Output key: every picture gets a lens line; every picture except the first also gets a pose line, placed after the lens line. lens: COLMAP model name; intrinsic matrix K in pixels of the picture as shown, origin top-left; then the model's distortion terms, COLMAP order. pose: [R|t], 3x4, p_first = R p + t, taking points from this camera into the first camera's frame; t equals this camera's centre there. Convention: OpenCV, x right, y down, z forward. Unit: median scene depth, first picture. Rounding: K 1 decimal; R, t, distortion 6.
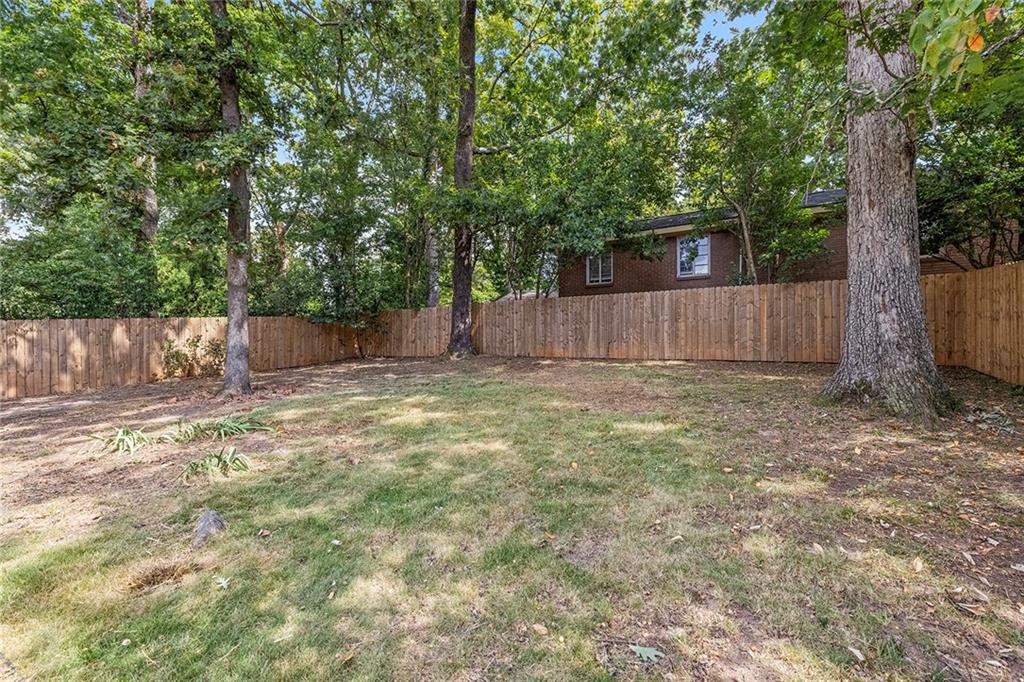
lens RADIAL K [[456.7, 0, 512.0], [0, 456.7, 341.0], [0, 0, 1]] dist [0.002943, 0.000347]
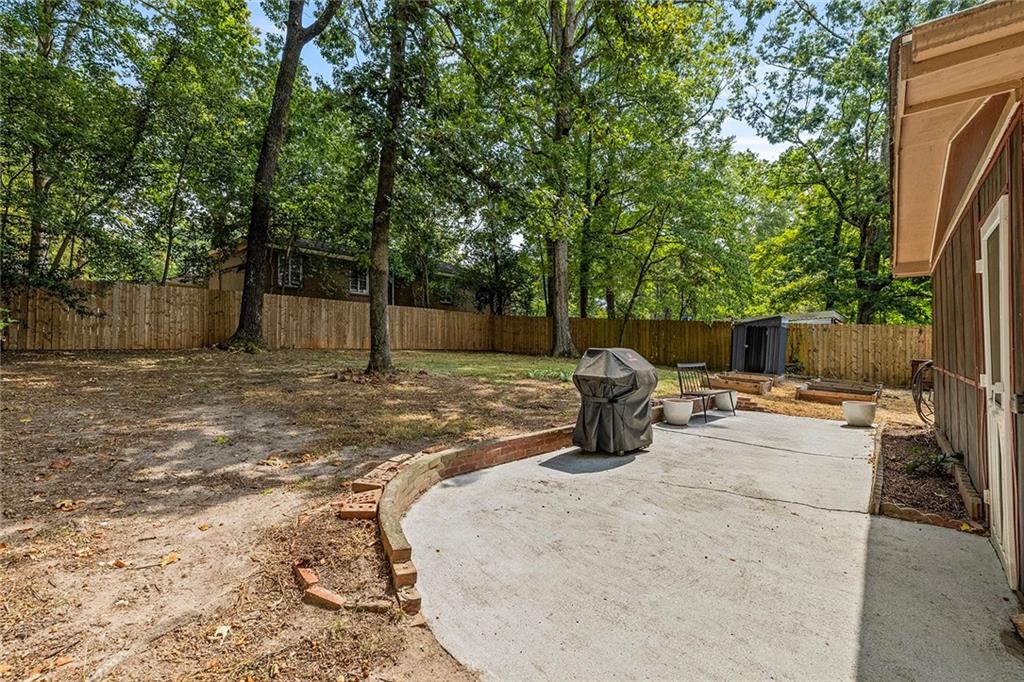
lens RADIAL K [[456.7, 0, 512.0], [0, 456.7, 341.0], [0, 0, 1]] dist [0.002943, 0.000347]
pose [[0.156372, 0.022218, 0.987448, -1.065305], [-0.012486, 0.999712, -0.020517, 0.035943], [-0.987619, -0.009121, 0.156604, 0.316928]]
